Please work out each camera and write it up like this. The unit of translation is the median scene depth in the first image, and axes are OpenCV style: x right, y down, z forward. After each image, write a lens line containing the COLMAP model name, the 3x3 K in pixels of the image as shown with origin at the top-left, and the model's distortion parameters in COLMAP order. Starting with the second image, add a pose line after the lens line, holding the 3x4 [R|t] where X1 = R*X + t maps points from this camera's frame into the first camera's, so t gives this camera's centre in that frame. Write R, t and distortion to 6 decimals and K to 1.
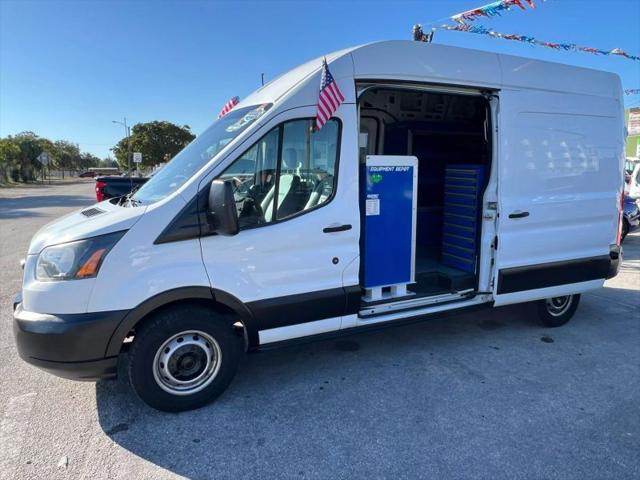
lens RADIAL K [[446.8, 0, 318.7], [0, 446.8, 236.3], [0, 0, 1]] dist [-0.005244, 0.000094]
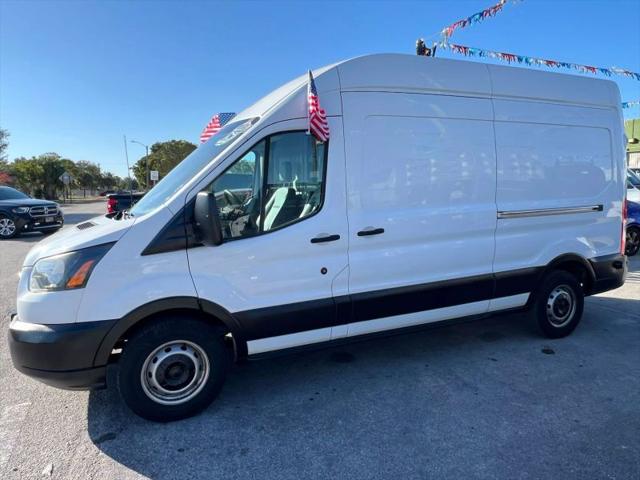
lens RADIAL K [[446.8, 0, 317.6], [0, 446.8, 234.7], [0, 0, 1]] dist [-0.005244, 0.000094]
pose [[0.999128, -0.011870, -0.040030, 0.071415], [0.010360, 0.999235, -0.037718, 0.012087], [0.040447, 0.037270, 0.998486, -0.009234]]
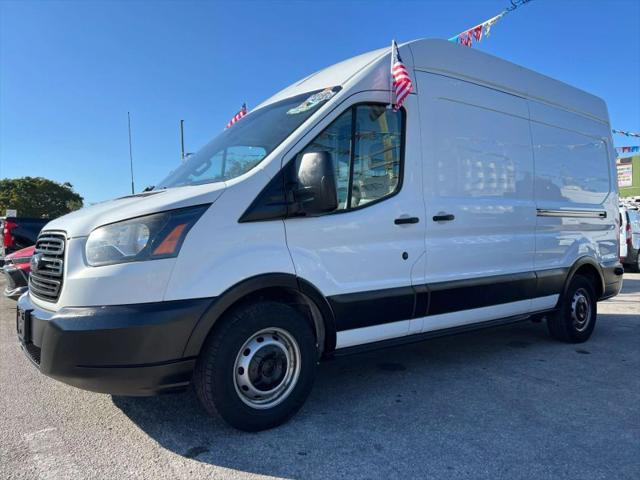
lens RADIAL K [[492.9, 0, 319.4], [0, 492.9, 239.0], [0, 0, 1]] dist [0.040852, -0.041726]
pose [[0.979288, -0.004962, 0.202412, -0.378117], [0.034402, 0.989241, -0.142191, 0.176337], [-0.199529, 0.146209, 0.968923, 0.047274]]
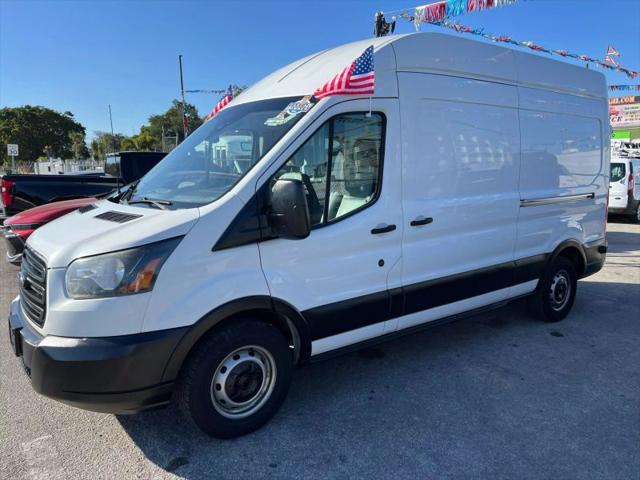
lens RADIAL K [[492.9, 0, 324.6], [0, 492.9, 239.8], [0, 0, 1]] dist [0.040852, -0.041726]
pose [[0.980521, -0.027658, 0.194458, -0.314906], [0.027578, 0.999615, 0.003116, -0.001492], [-0.194469, 0.002307, 0.980906, -0.010481]]
